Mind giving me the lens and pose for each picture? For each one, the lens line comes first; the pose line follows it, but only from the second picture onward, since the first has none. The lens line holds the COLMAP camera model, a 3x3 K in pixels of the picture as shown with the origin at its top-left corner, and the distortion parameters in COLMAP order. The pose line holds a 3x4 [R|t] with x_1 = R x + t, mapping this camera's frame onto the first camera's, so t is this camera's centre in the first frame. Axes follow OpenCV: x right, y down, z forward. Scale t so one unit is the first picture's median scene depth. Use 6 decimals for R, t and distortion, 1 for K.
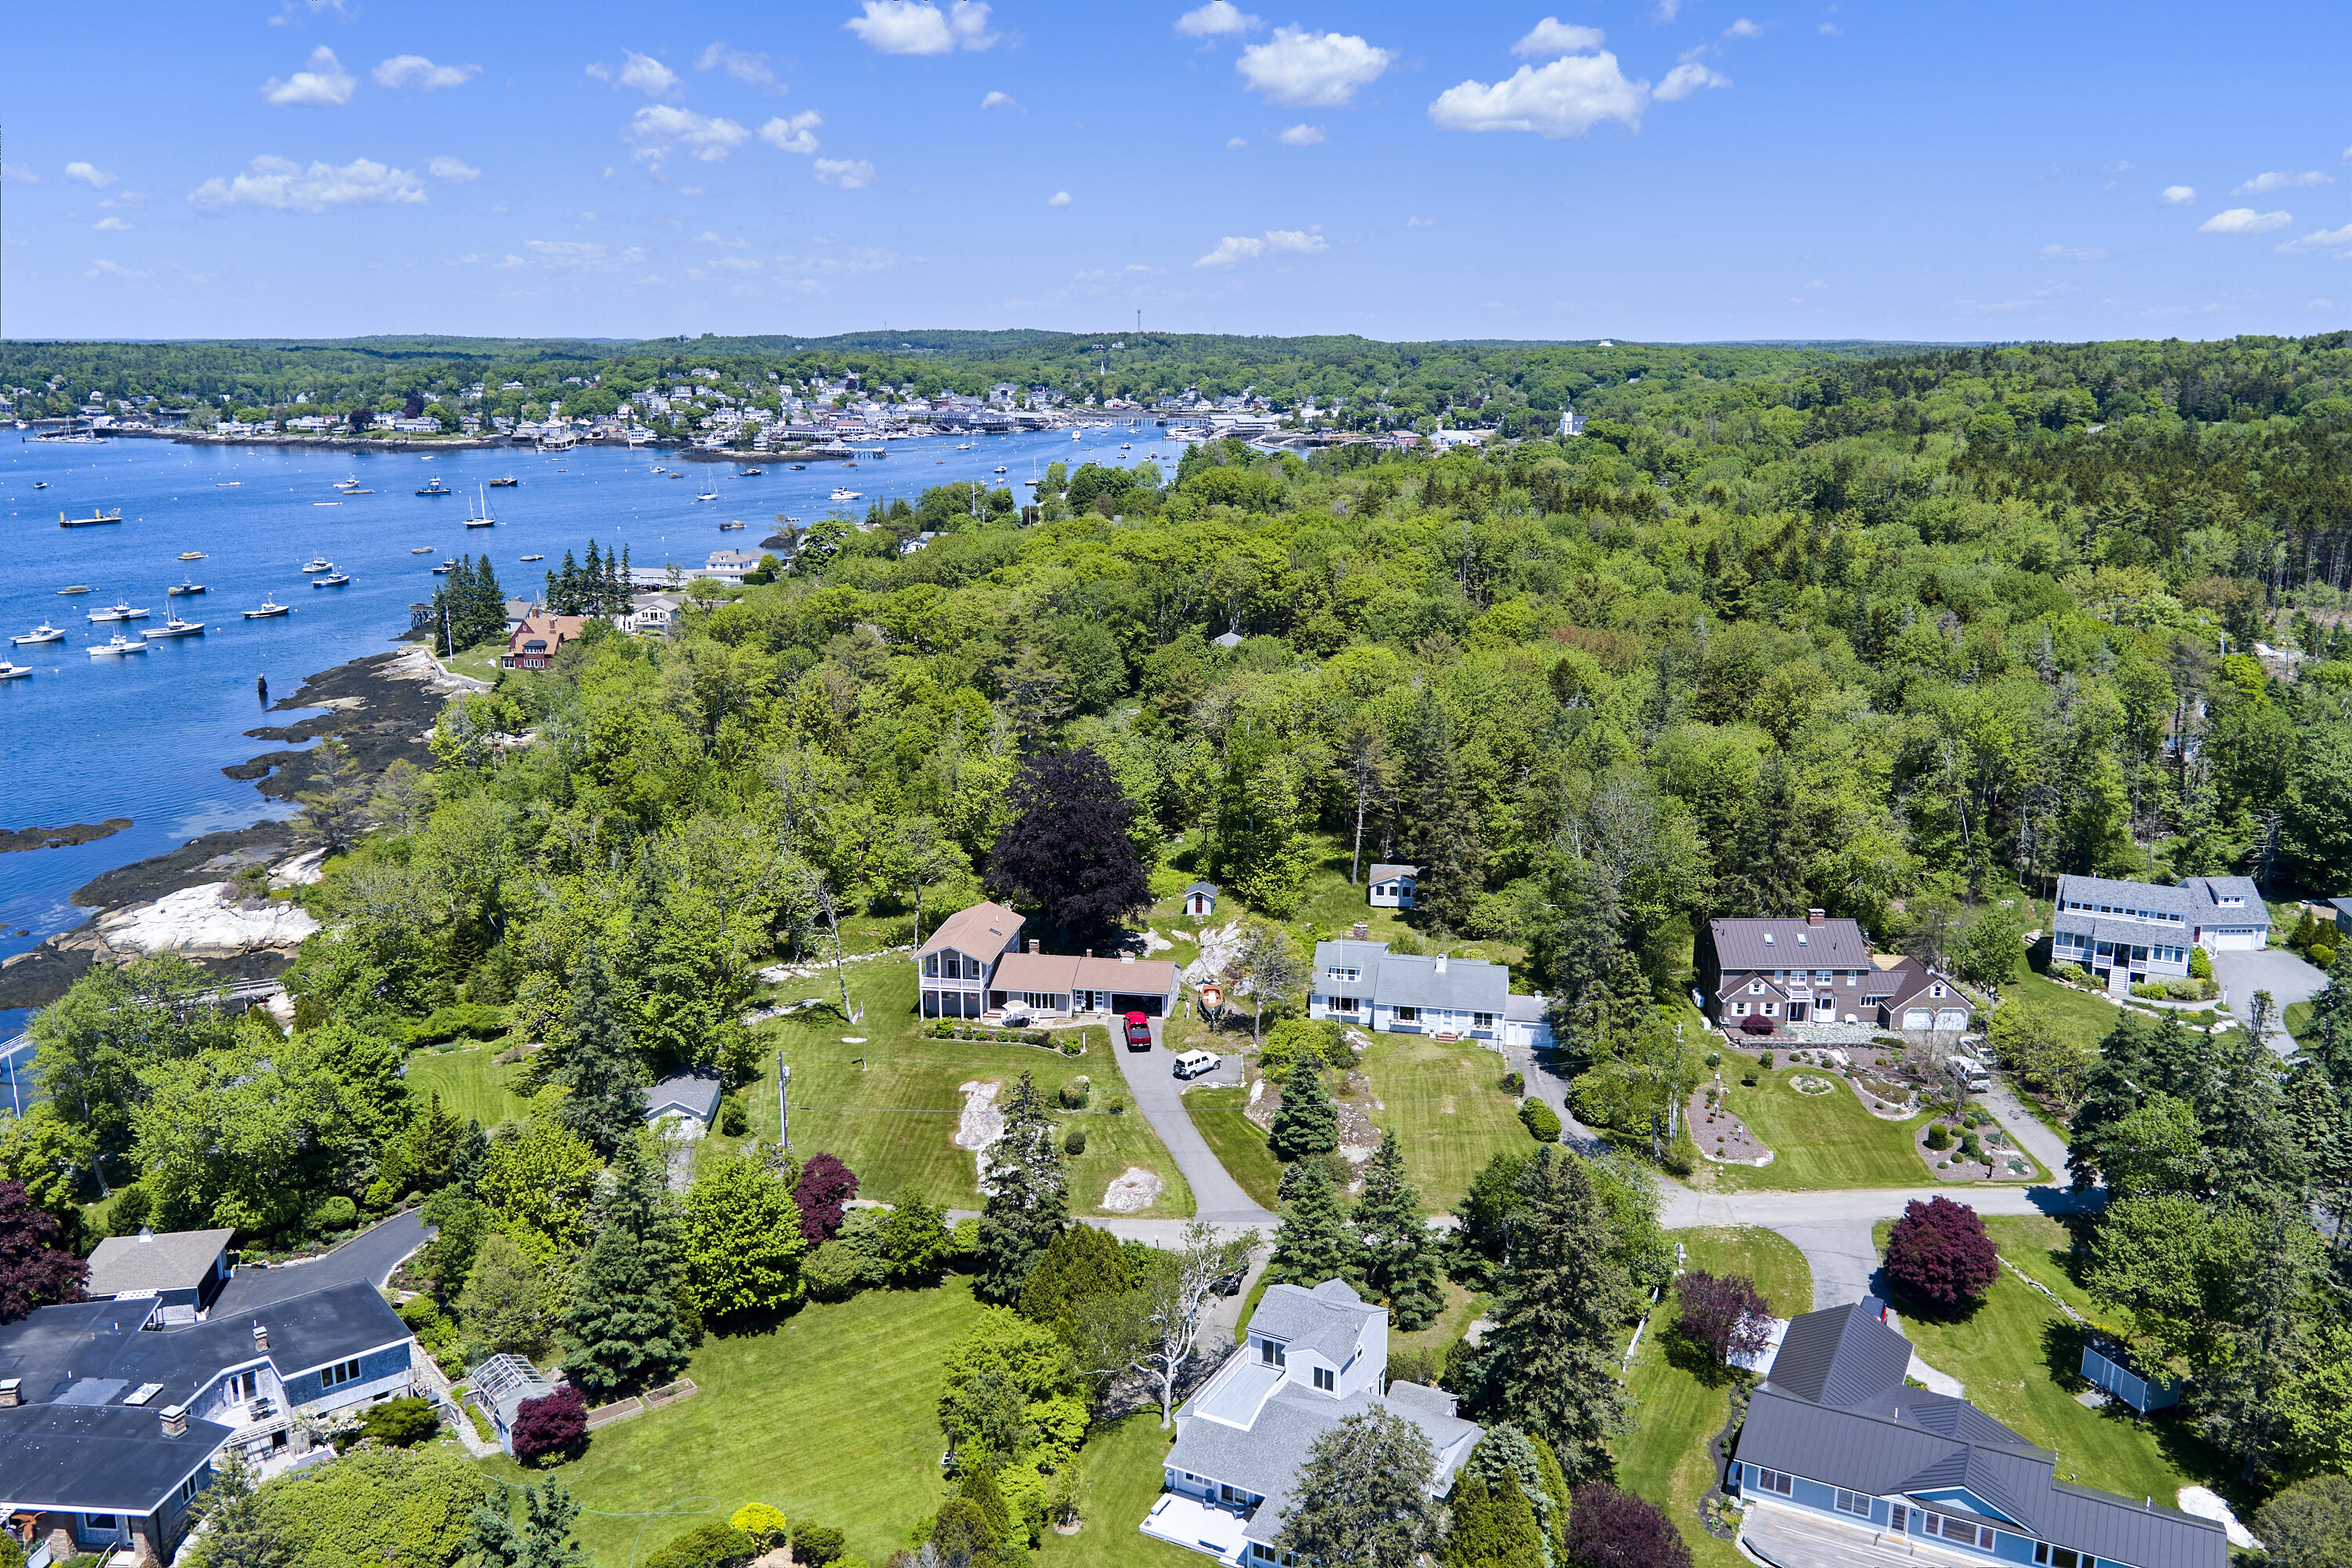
lens RADIAL K [[1909.7, 0, 1176.0], [0, 1909.7, 784.0], [0, 0, 1]] dist [-0.000372, 0.010951]
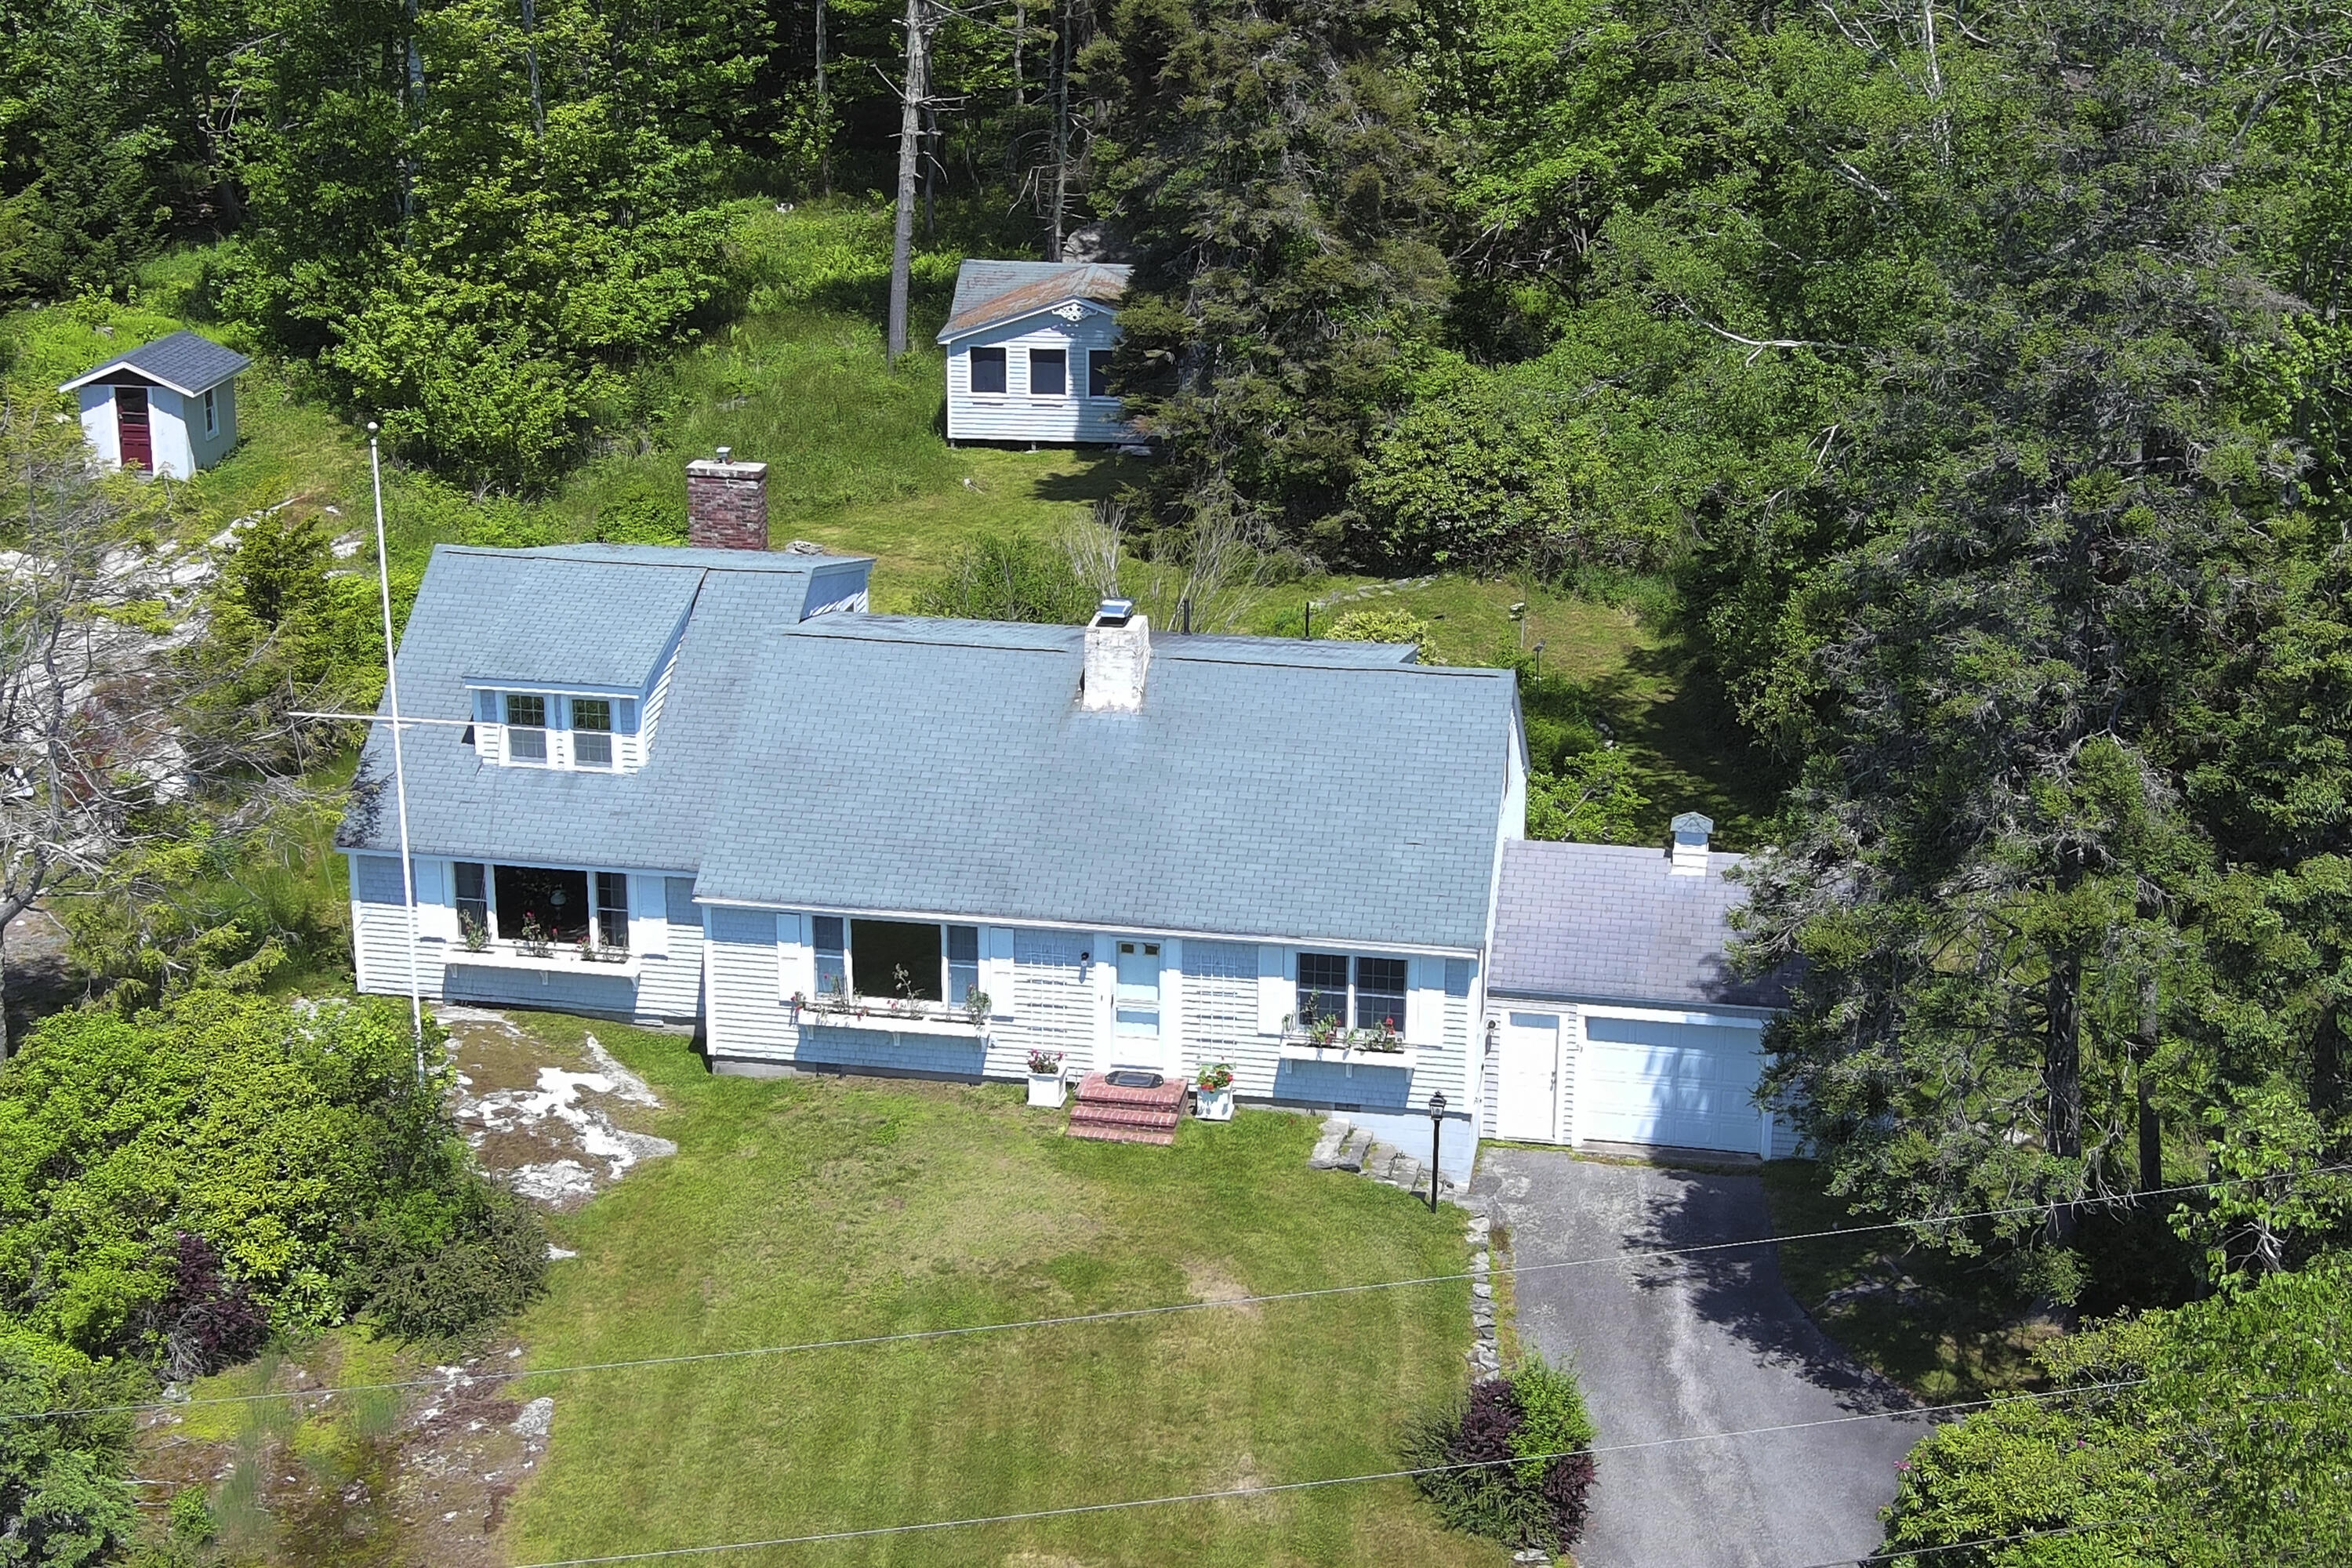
lens RADIAL K [[3633.7, 0, 1176.0], [0, 3633.7, 784.0], [0, 0, 1]] dist [0.032665, 0.047849]
pose [[0.999083, -0.006475, 0.042323, 0.105972], [0.002337, 0.995272, 0.097103, 0.060271], [-0.042752, -0.096915, 0.994374, 0.554964]]
